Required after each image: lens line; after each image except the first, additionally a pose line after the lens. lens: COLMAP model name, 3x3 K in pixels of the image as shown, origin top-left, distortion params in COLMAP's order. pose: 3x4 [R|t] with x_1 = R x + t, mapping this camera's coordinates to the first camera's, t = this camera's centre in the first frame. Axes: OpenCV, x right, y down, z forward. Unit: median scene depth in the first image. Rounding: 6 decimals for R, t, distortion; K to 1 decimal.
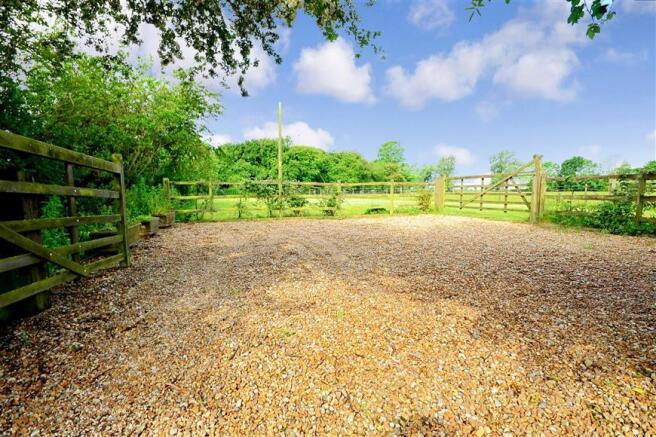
lens RADIAL K [[292.5, 0, 326.8], [0, 292.5, 220.6], [0, 0, 1]] dist [0.000011, 0.000001]
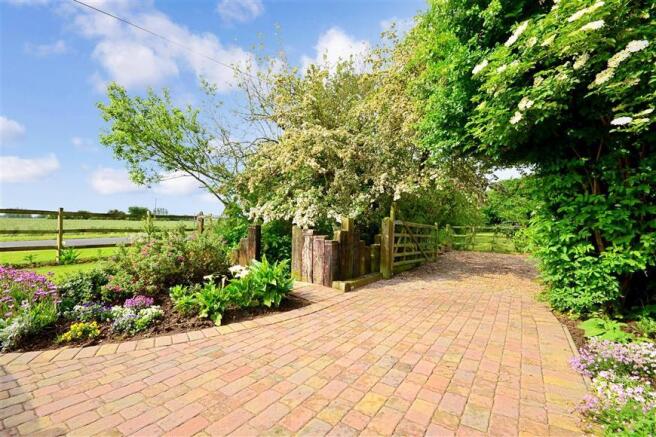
lens RADIAL K [[292.5, 0, 326.7], [0, 292.5, 222.8], [0, 0, 1]] dist [0.000011, 0.000001]
pose [[0.642424, 0.031259, -0.765712, 0.331568], [-0.103674, 0.993527, -0.046422, 0.006435], [0.759305, 0.109207, 0.641506, -0.694594]]
